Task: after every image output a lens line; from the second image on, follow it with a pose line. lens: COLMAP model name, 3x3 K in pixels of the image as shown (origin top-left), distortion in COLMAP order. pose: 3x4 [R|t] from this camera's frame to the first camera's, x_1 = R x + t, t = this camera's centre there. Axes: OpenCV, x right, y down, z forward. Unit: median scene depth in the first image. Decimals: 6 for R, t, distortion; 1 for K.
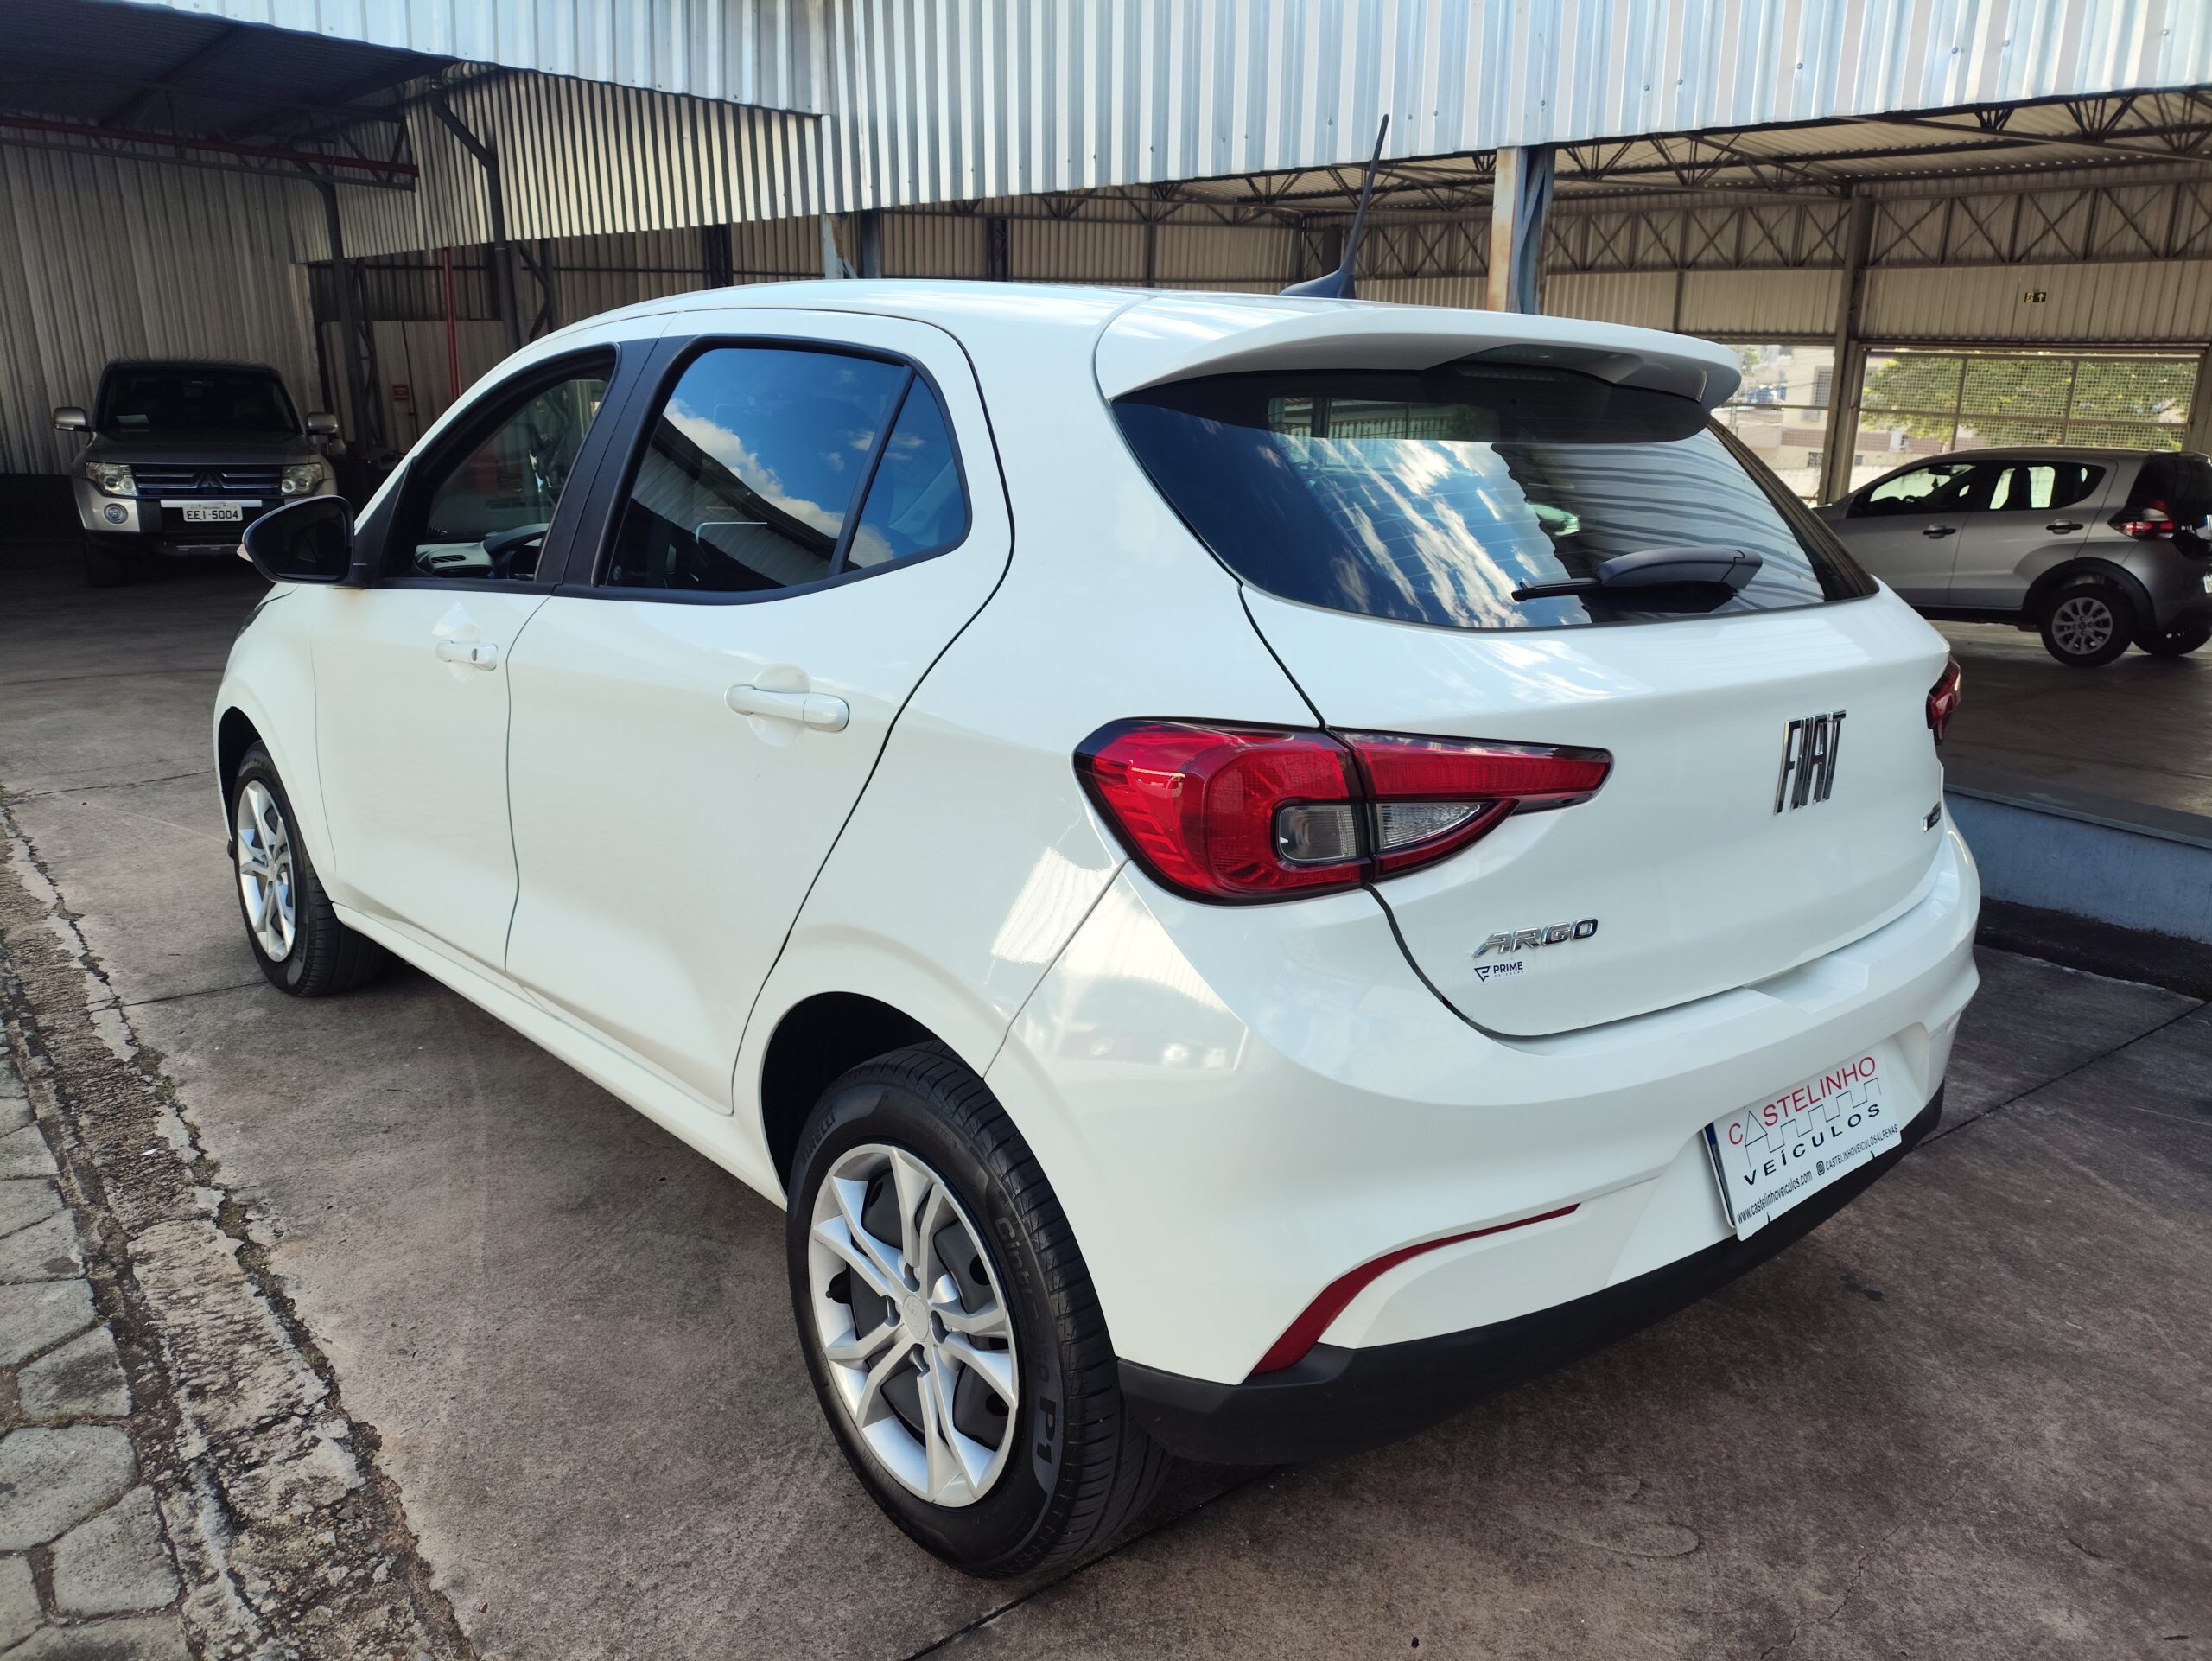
lens RADIAL K [[1641.8, 0, 1102.1], [0, 1641.8, 840.5], [0, 0, 1]] dist [-0.001640, 0.019144]
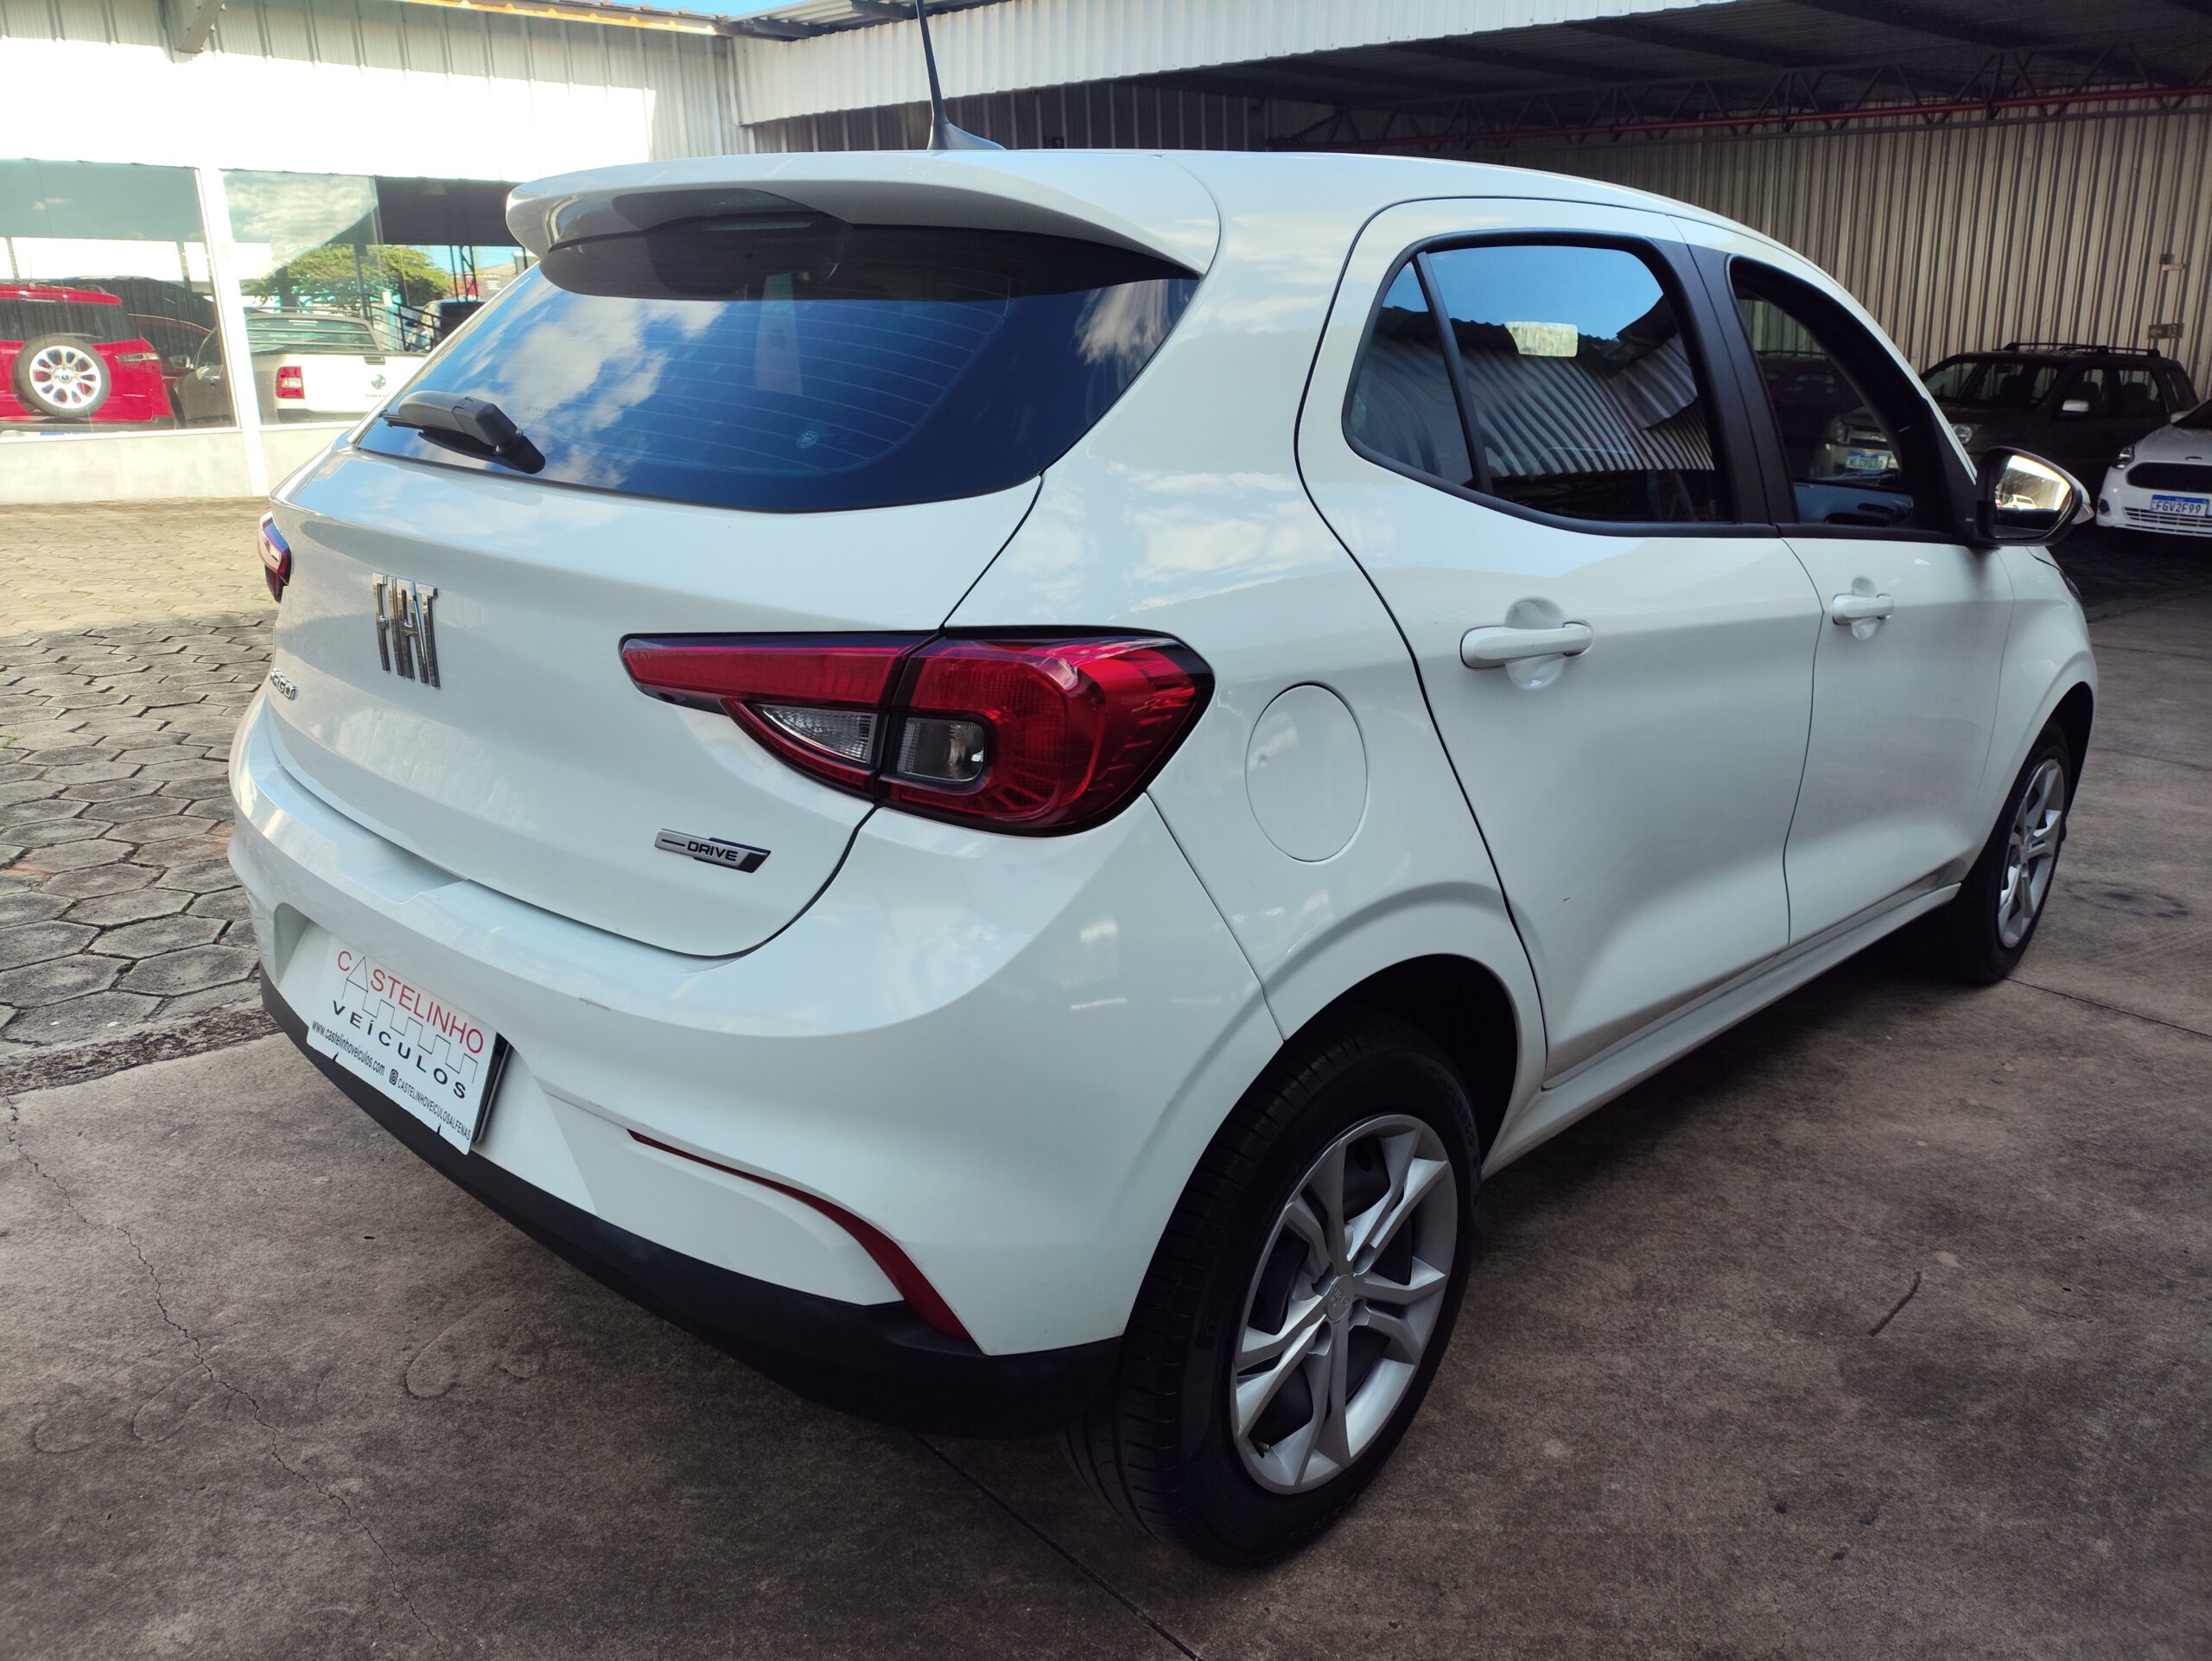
lens RADIAL K [[1641.8, 0, 1110.6], [0, 1641.8, 828.8], [0, 0, 1]] dist [-0.001640, 0.019144]
pose [[0.090808, 0.260147, -0.961289, 1.309340], [-0.267192, 0.936250, 0.228131, -0.244809], [0.959355, 0.236133, 0.154528, 1.199880]]
